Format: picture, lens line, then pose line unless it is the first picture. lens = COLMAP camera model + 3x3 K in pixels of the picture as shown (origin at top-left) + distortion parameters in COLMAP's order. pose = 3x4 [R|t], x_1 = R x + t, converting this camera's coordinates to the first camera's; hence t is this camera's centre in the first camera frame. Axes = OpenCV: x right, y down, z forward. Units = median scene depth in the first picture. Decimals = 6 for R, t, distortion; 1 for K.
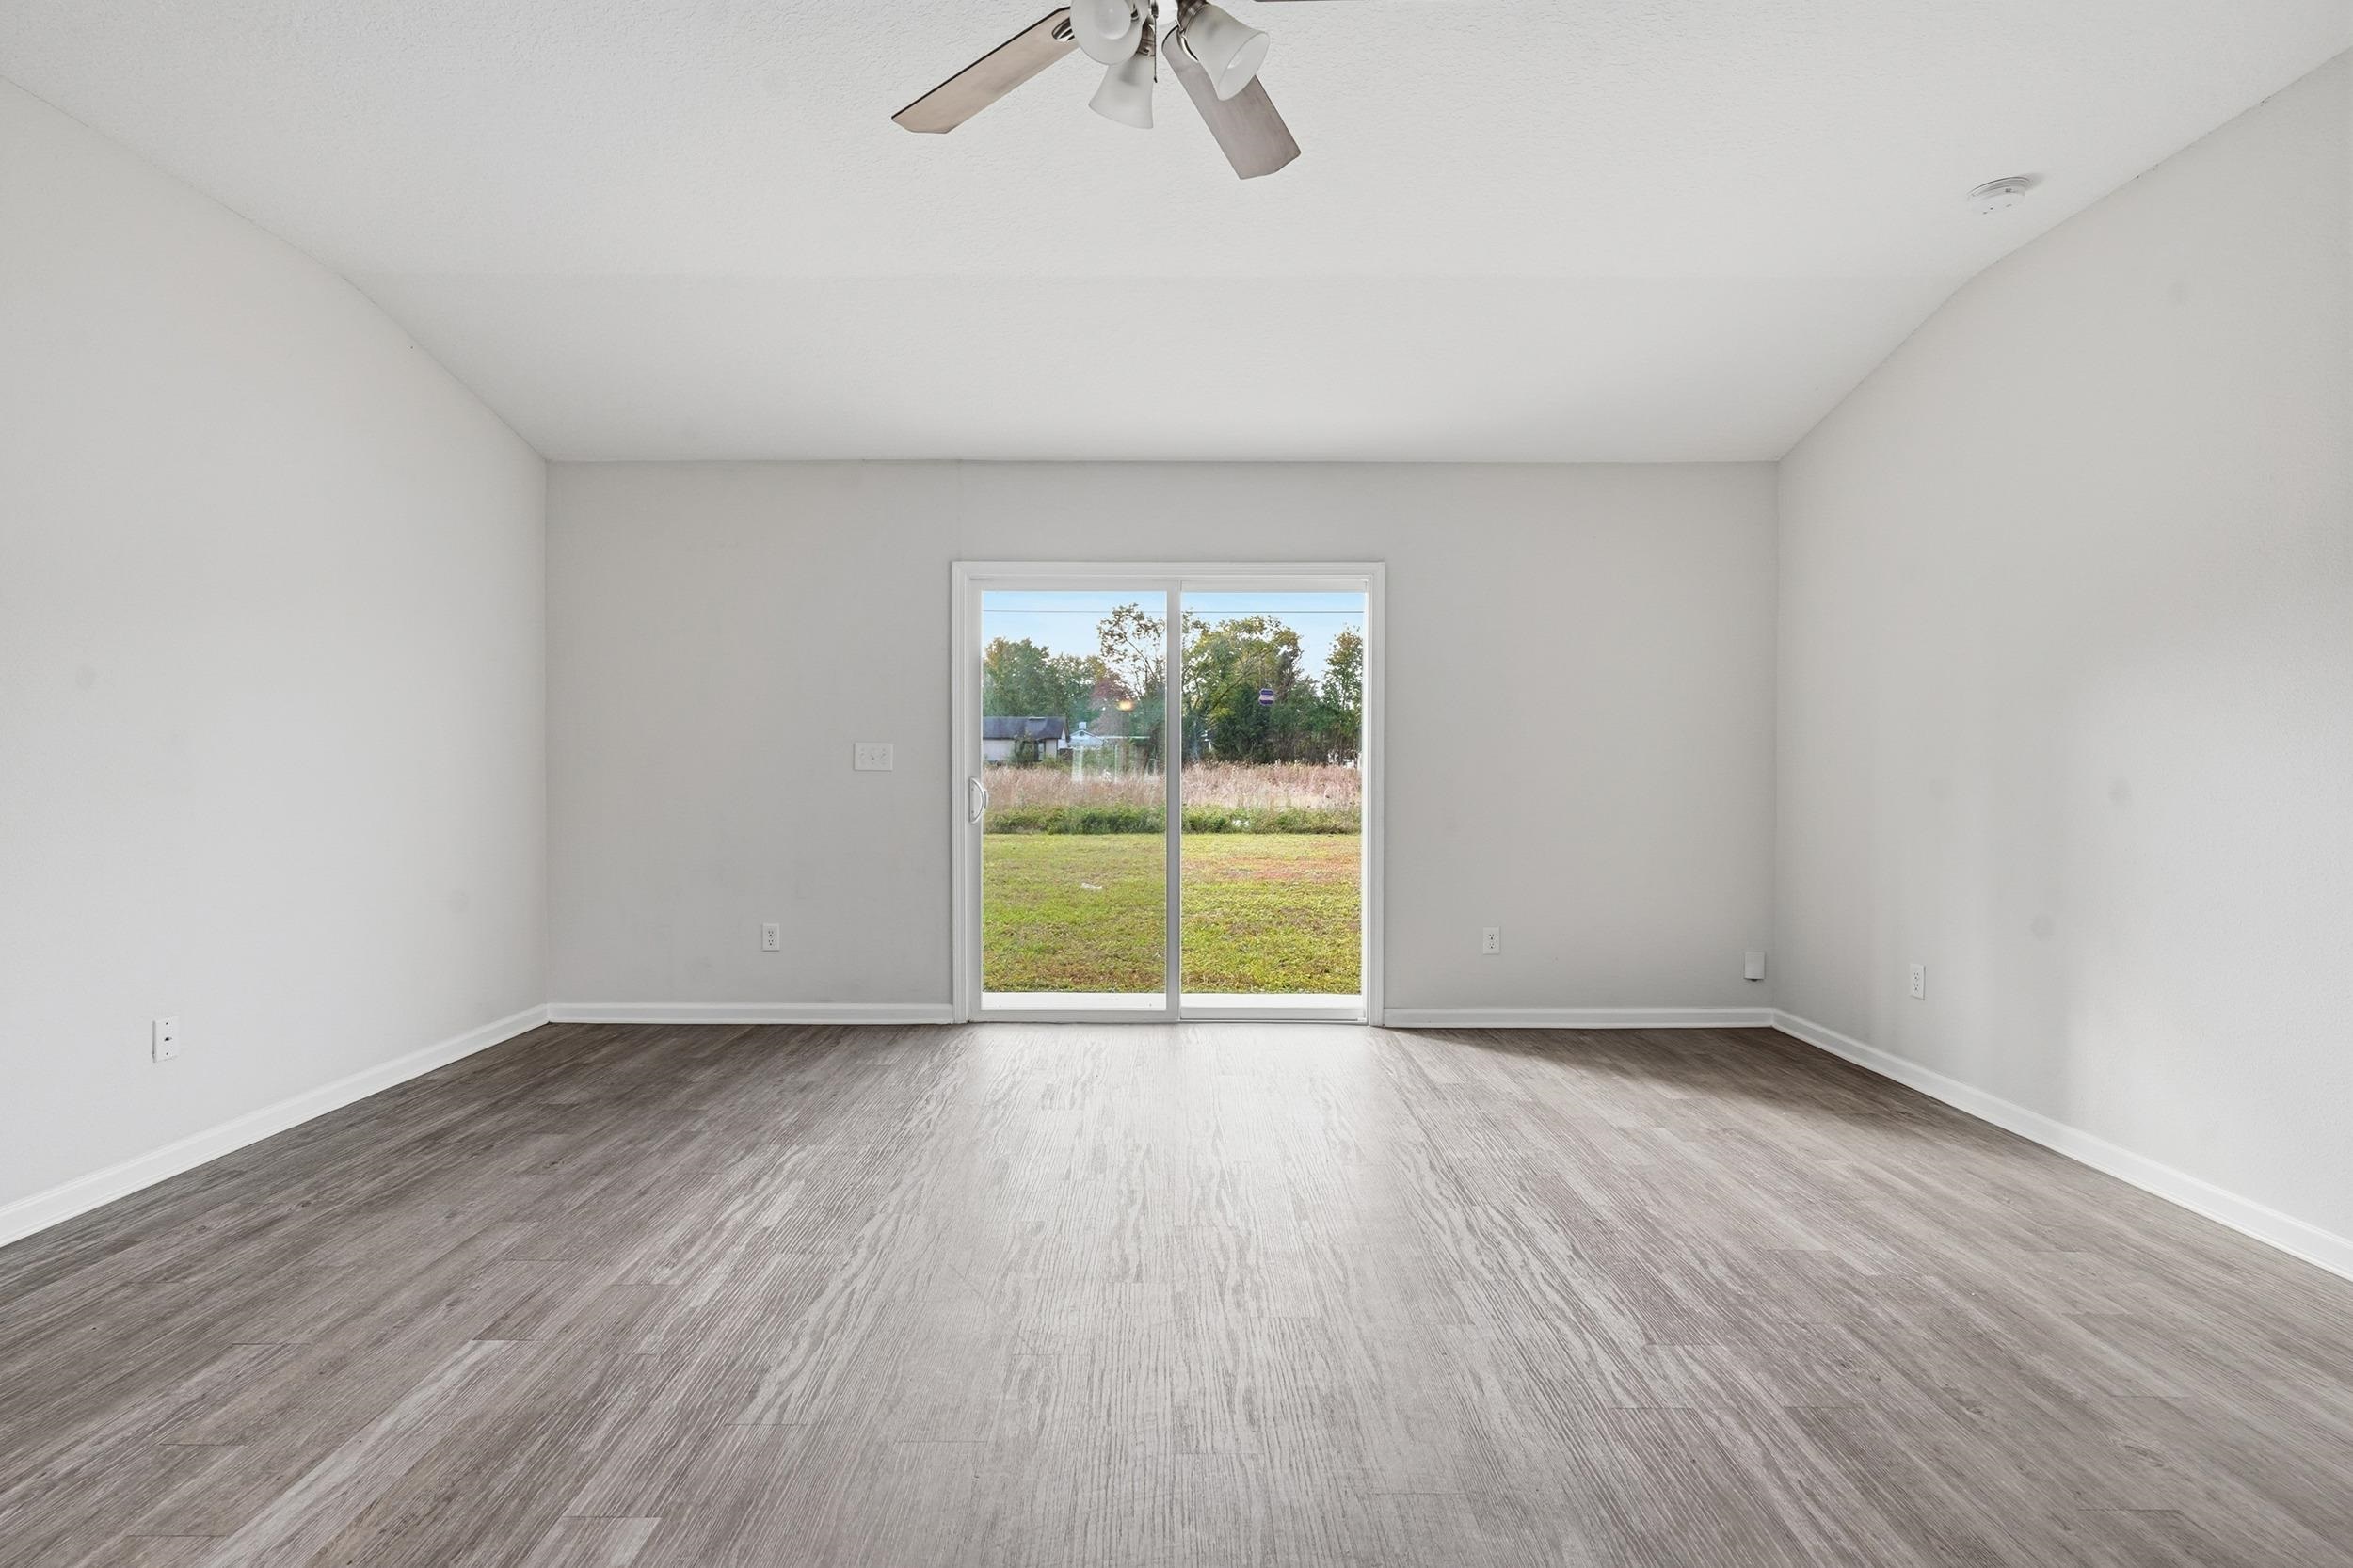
lens RADIAL K [[1142.8, 0, 1176.8], [0, 1142.8, 772.9], [0, 0, 1]] dist [-0.003215, 0.000657]
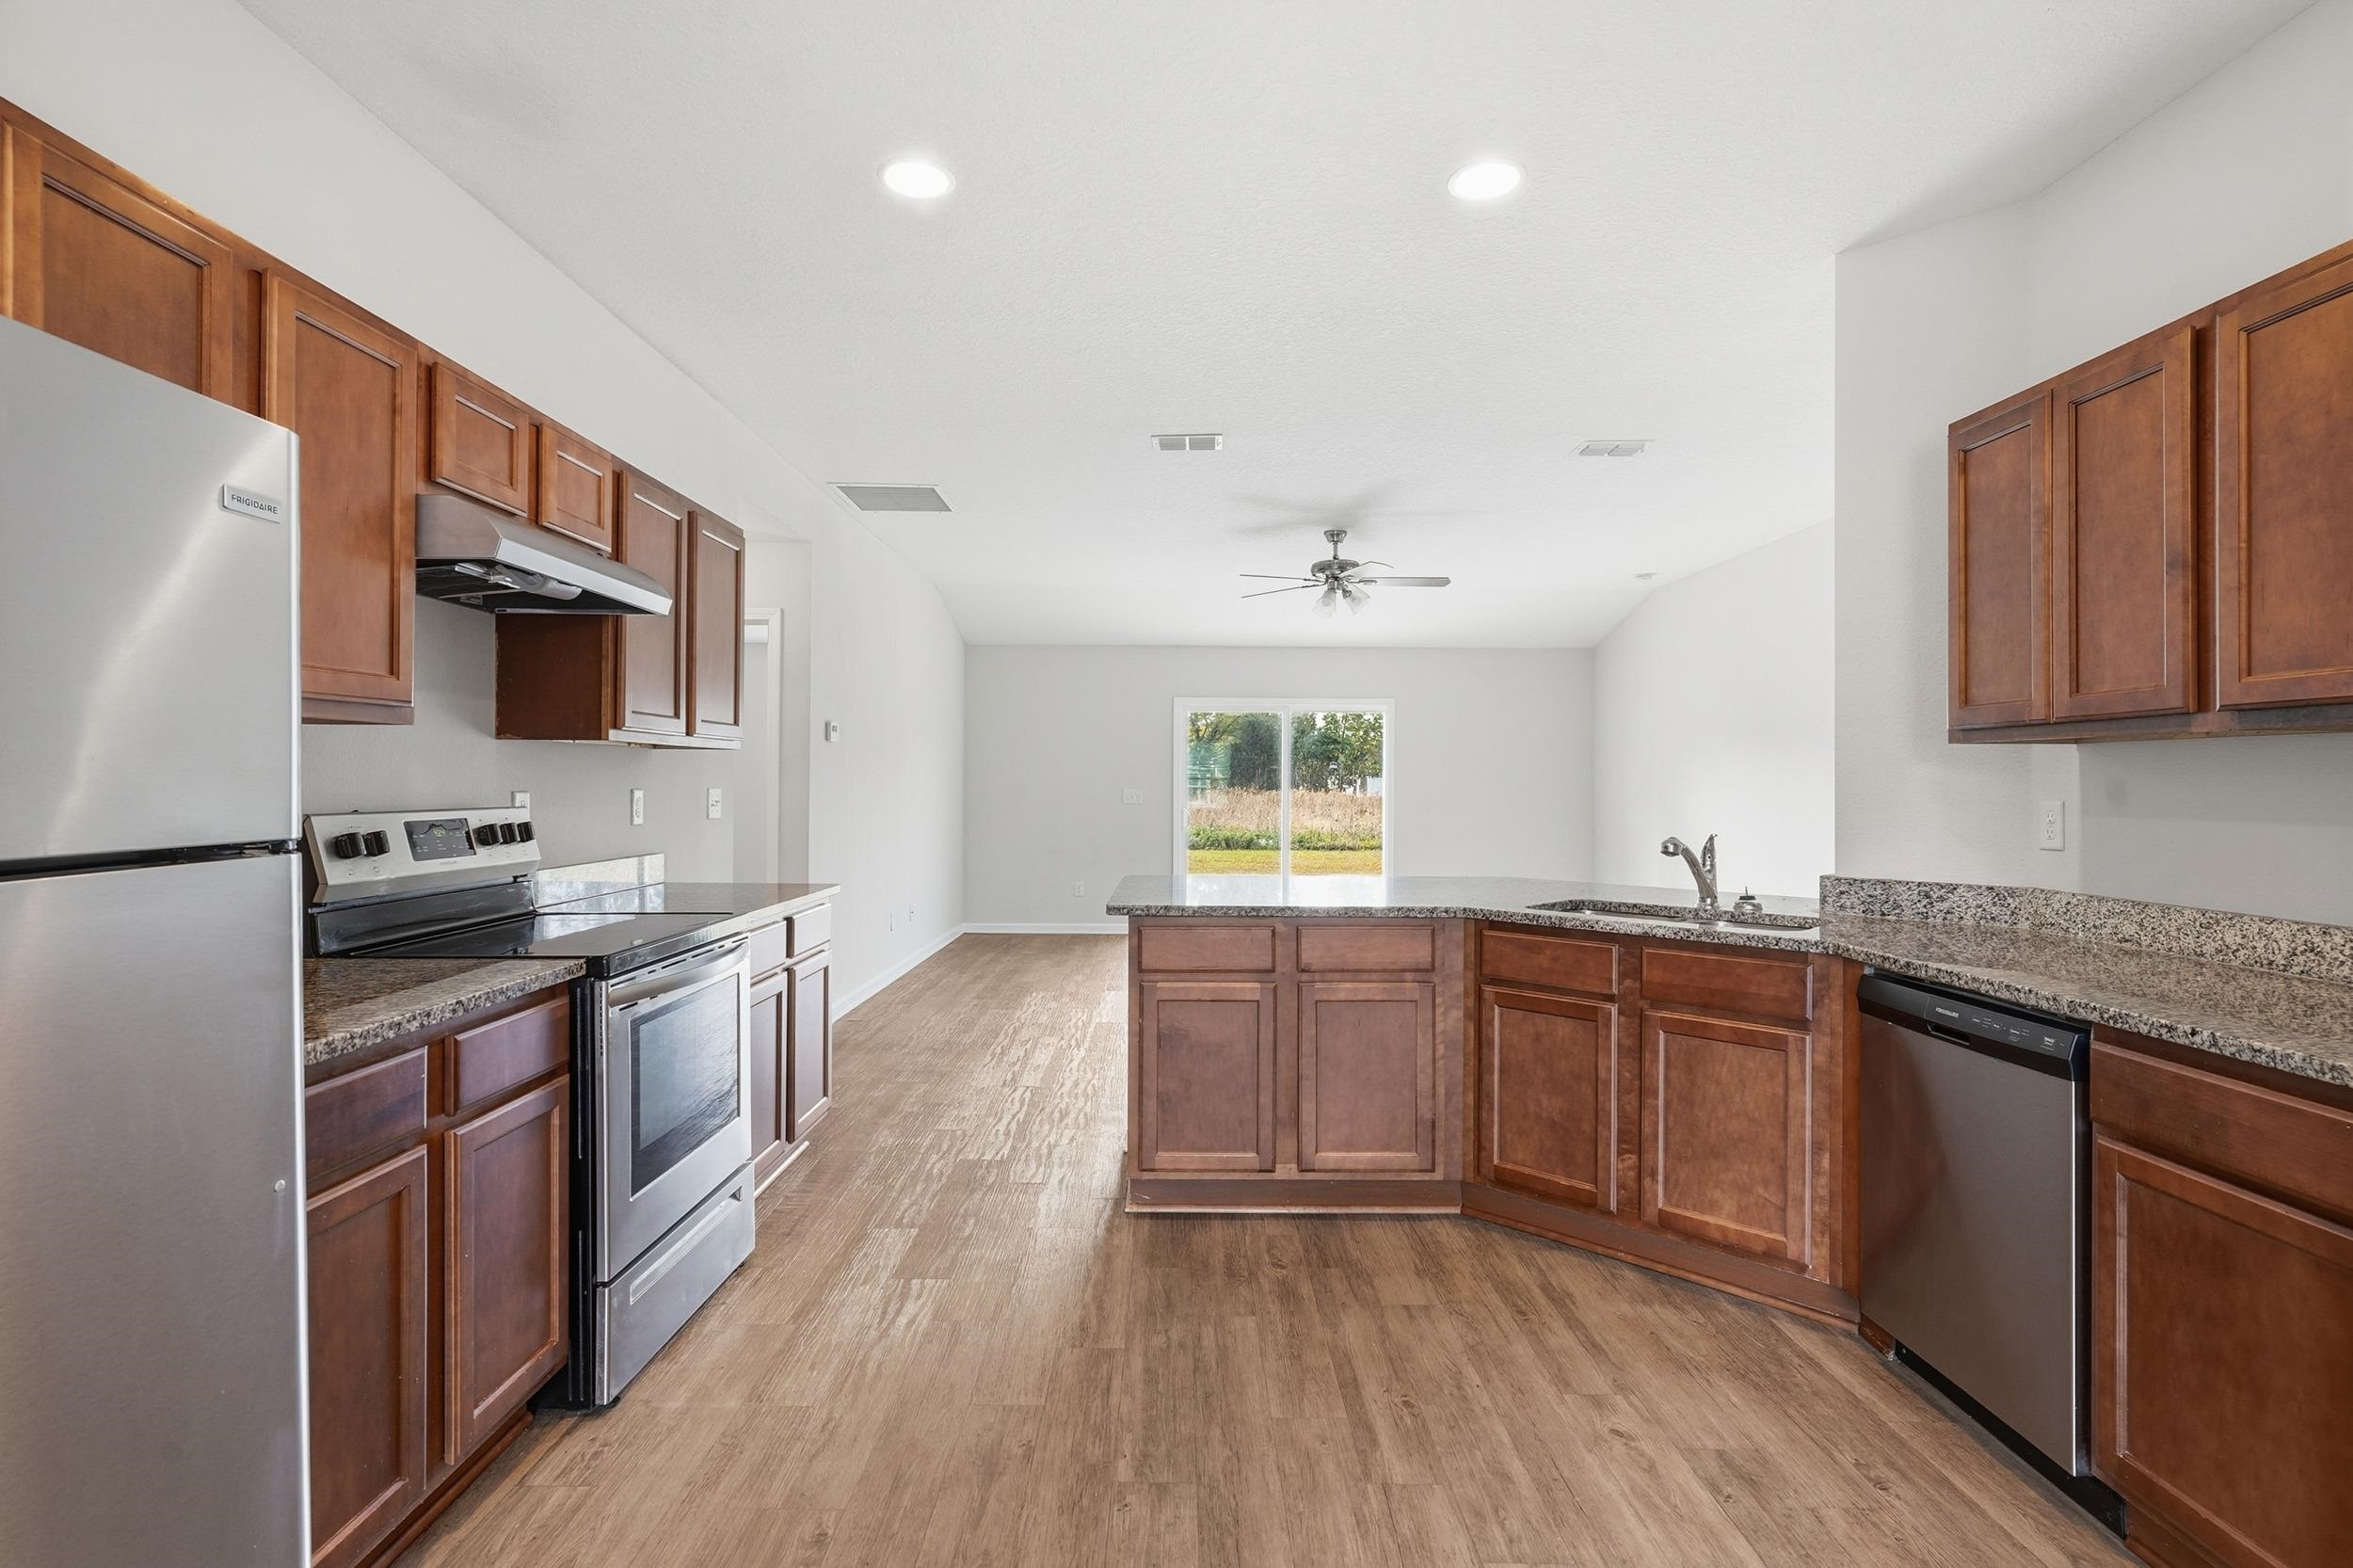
lens RADIAL K [[1142.8, 0, 1176.8], [0, 1142.8, 772.9], [0, 0, 1]] dist [-0.003215, 0.000657]
pose [[0.999989, 0.003998, 0.002278, -0.198382], [-0.003949, 0.999771, -0.021021, -0.013092], [-0.002362, 0.021012, 0.999776, -0.975436]]
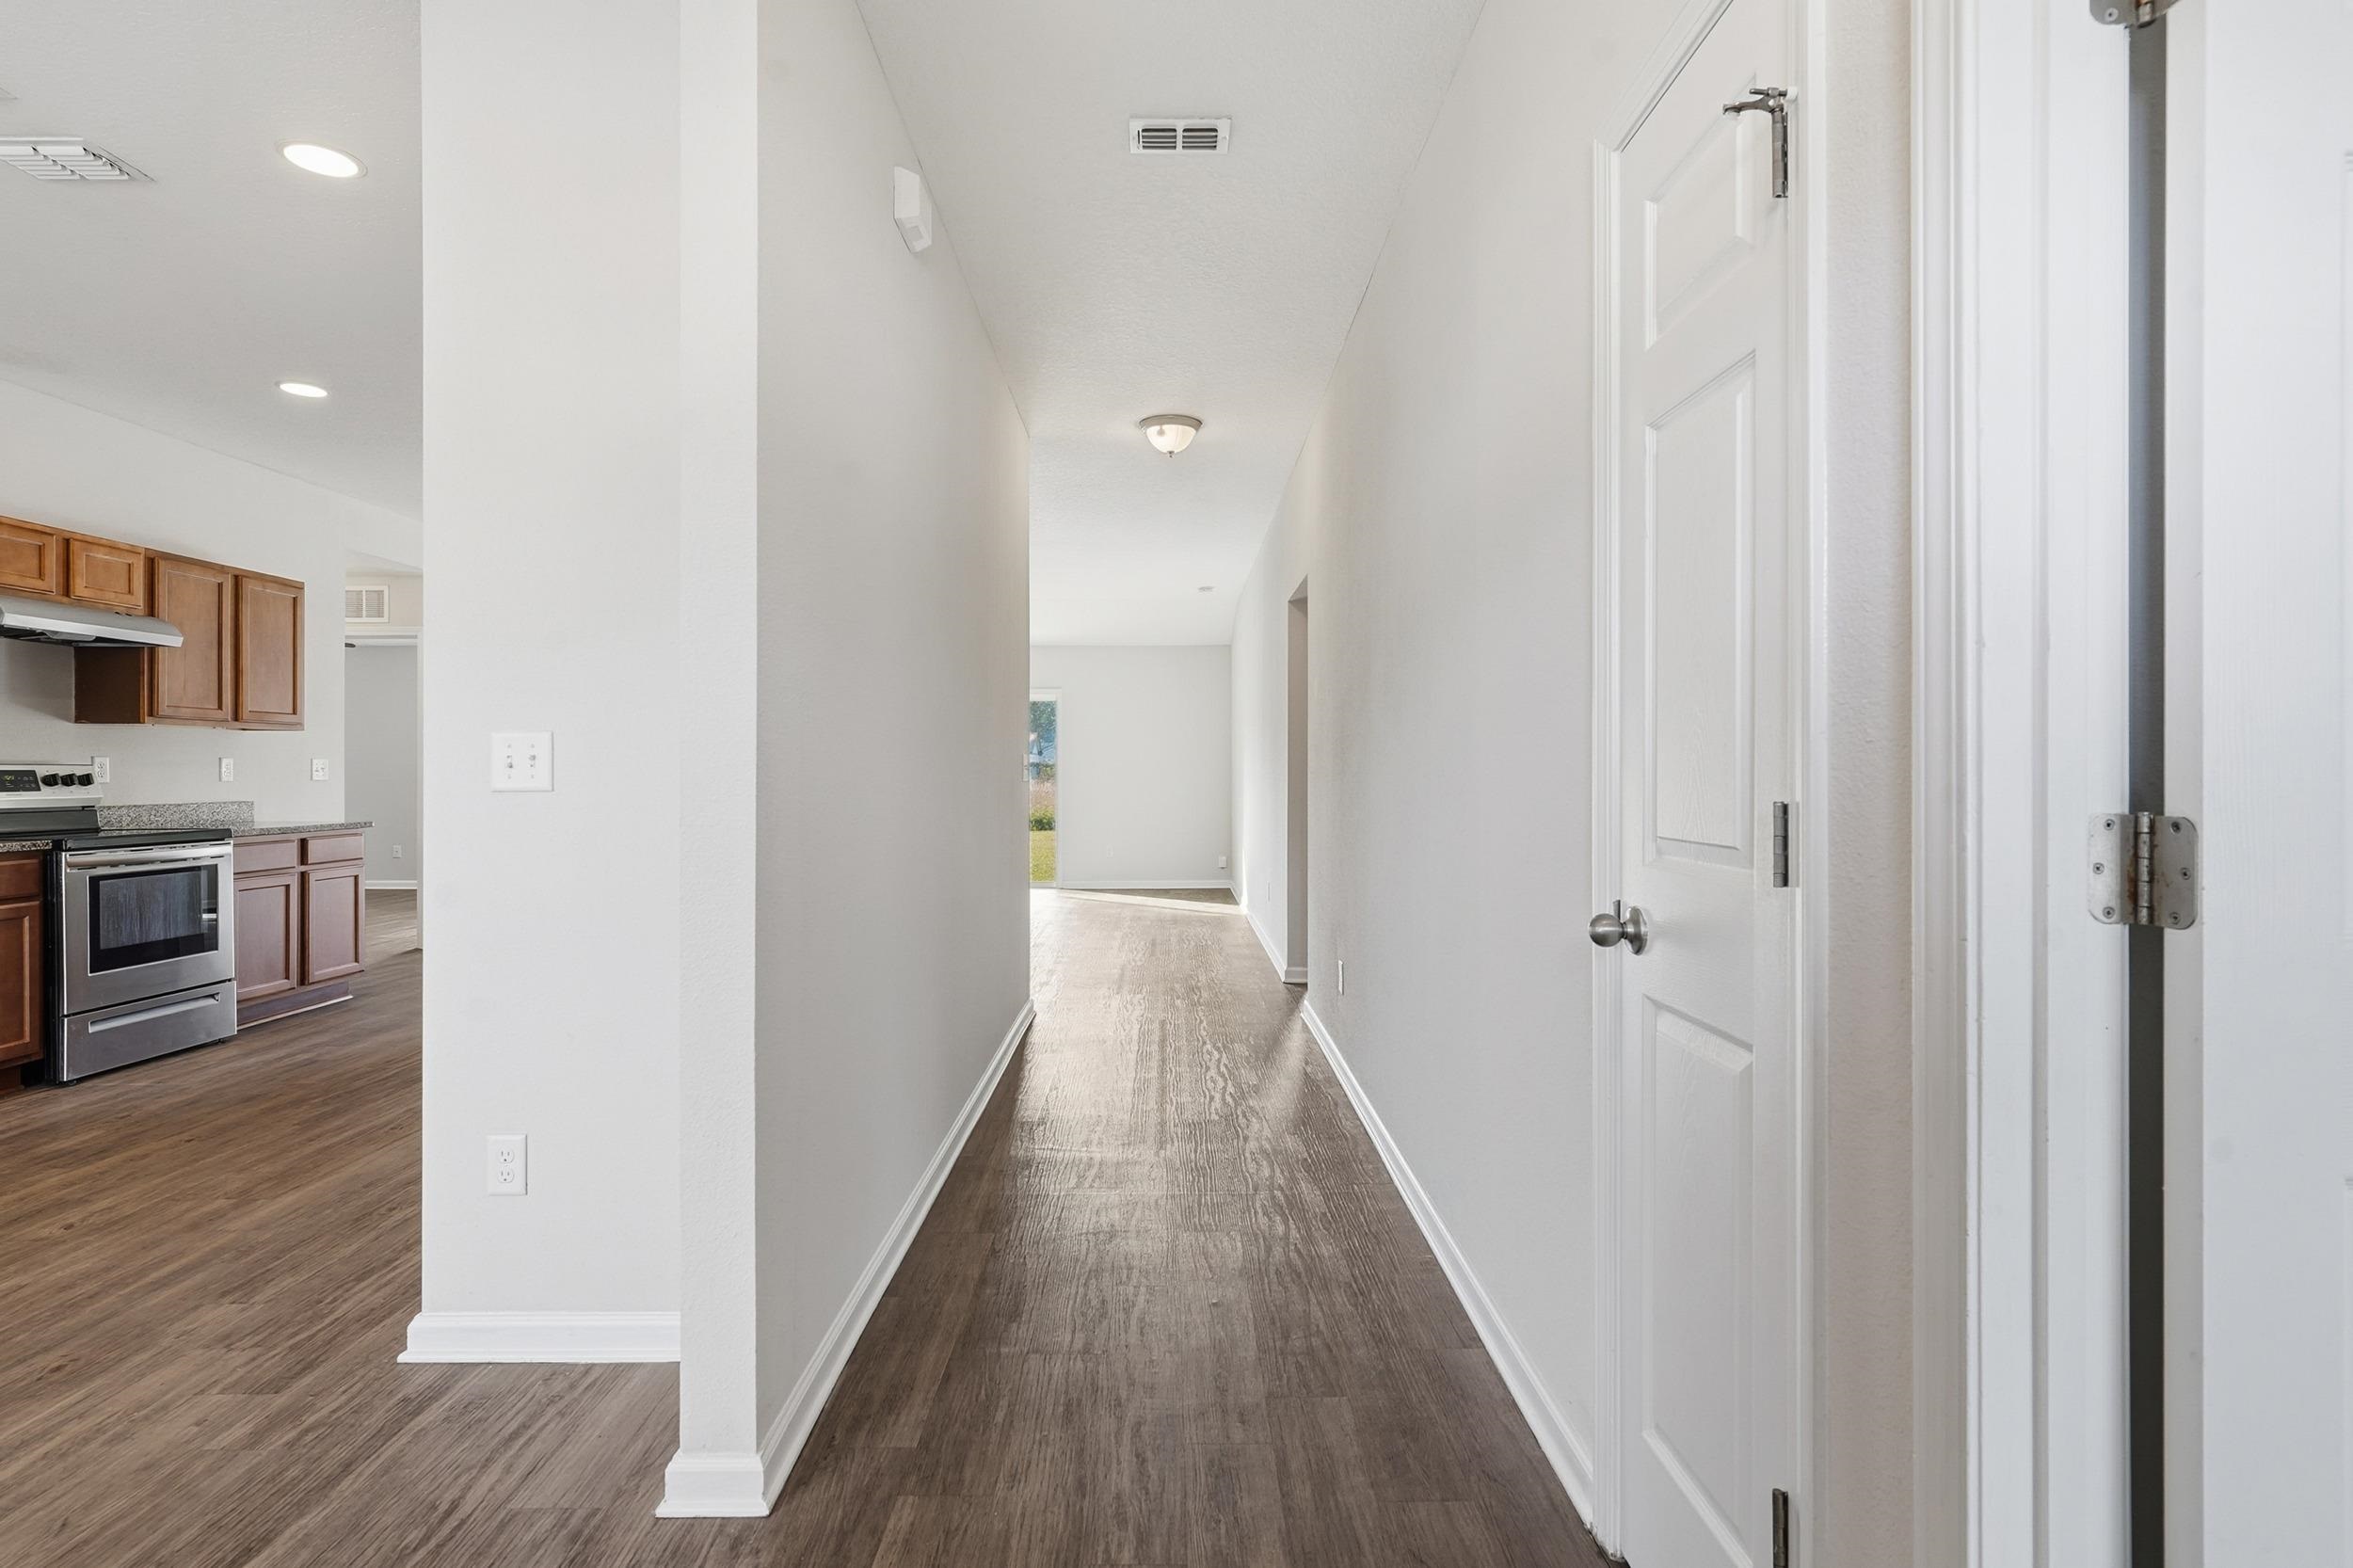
lens RADIAL K [[1142.8, 0, 1176.8], [0, 1142.8, 772.9], [0, 0, 1]] dist [-0.003215, 0.000657]
pose [[0.999953, -0.005551, 0.008005, 0.397250], [0.005641, 0.999922, -0.011179, 0.017039], [-0.007943, 0.011224, 0.999905, -1.369904]]
